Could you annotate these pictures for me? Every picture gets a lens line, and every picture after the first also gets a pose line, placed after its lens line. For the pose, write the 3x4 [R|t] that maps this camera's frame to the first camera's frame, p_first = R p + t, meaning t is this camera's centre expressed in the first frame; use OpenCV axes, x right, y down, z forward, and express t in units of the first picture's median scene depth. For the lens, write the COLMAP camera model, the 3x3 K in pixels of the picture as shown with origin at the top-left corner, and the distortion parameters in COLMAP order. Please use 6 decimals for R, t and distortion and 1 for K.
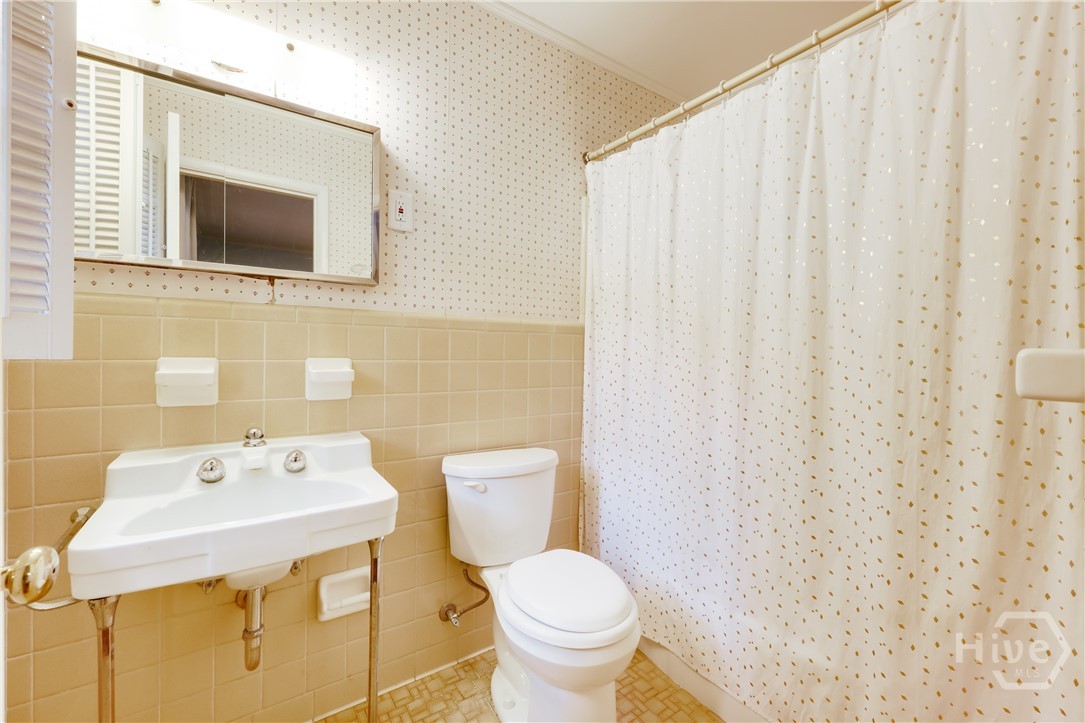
lens RADIAL K [[437.4, 0, 540.8], [0, 437.4, 360.3], [0, 0, 1]] dist [0.001609, 0.000057]
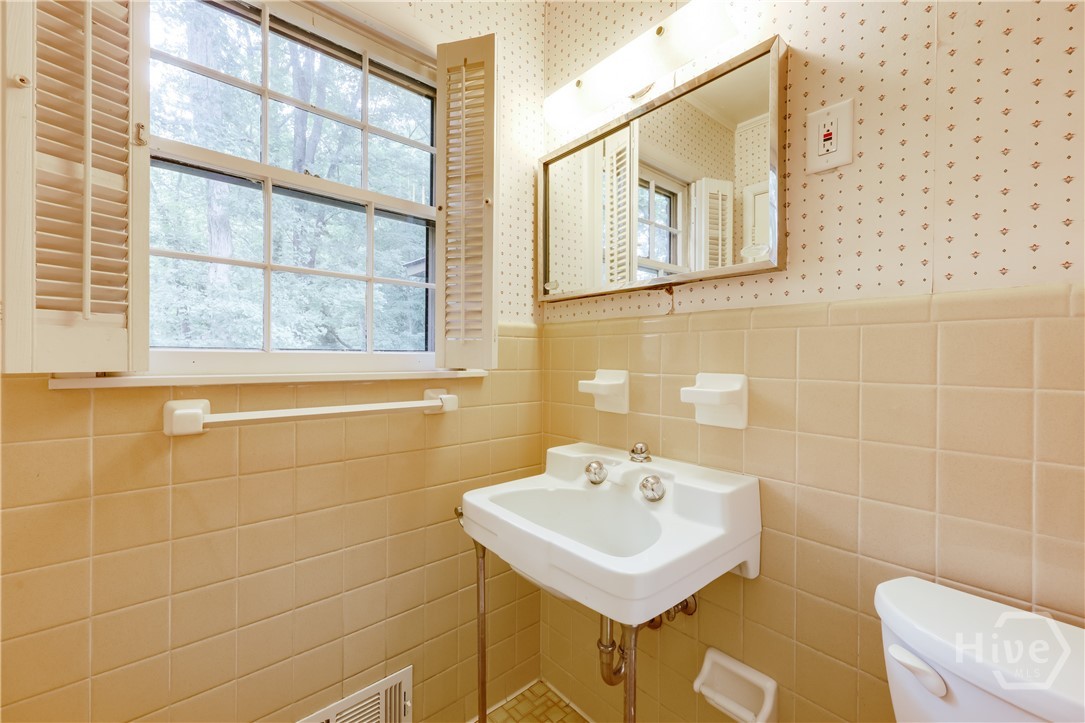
lens RADIAL K [[437.4, 0, 542.2], [0, 437.4, 358.1], [0, 0, 1]] dist [0.001609, 0.000057]
pose [[0.129899, -0.000196, -0.991527, 0.271889], [-0.007554, 0.999971, -0.001187, -0.030548], [0.991498, 0.007644, 0.129894, 0.596223]]
